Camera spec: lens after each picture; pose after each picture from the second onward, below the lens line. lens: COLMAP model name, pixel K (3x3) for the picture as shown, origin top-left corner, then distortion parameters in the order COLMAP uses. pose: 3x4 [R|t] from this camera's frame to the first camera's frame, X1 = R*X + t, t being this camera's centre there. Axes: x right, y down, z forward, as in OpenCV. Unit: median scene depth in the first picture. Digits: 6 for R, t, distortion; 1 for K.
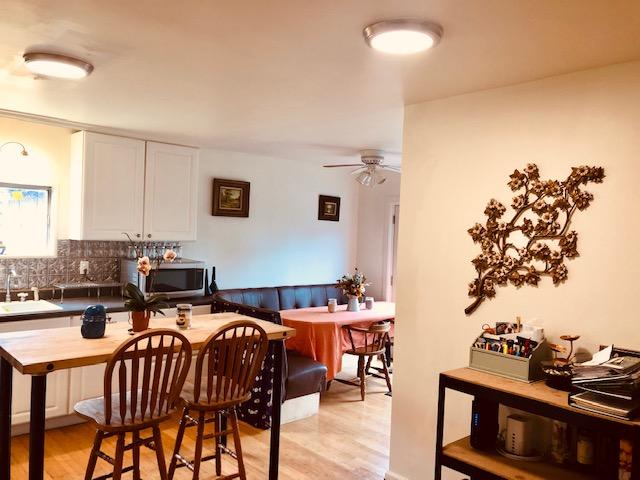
lens RADIAL K [[525.3, 0, 322.8], [0, 525.3, 243.4], [0, 0, 1]] dist [0.049274, -0.006723]
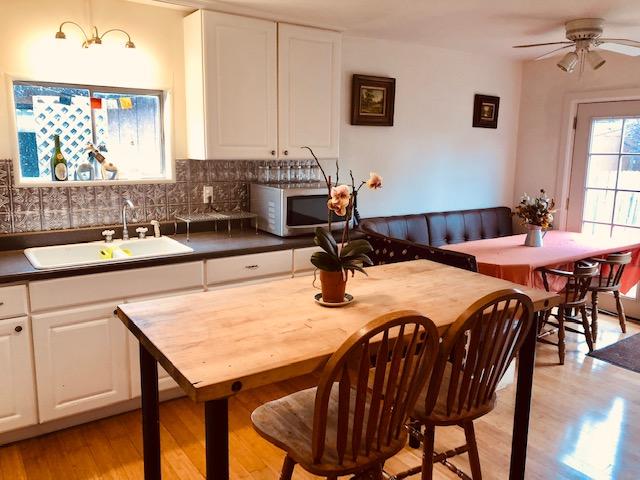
lens RADIAL K [[525.3, 0, 317.4], [0, 525.3, 238.4], [0, 0, 1]] dist [0.049274, -0.006723]
pose [[0.991123, 0.000398, -0.132946, -0.176891], [0.019732, 0.988479, 0.150068, -0.004794], [0.131474, -0.151359, 0.979696, 0.230603]]
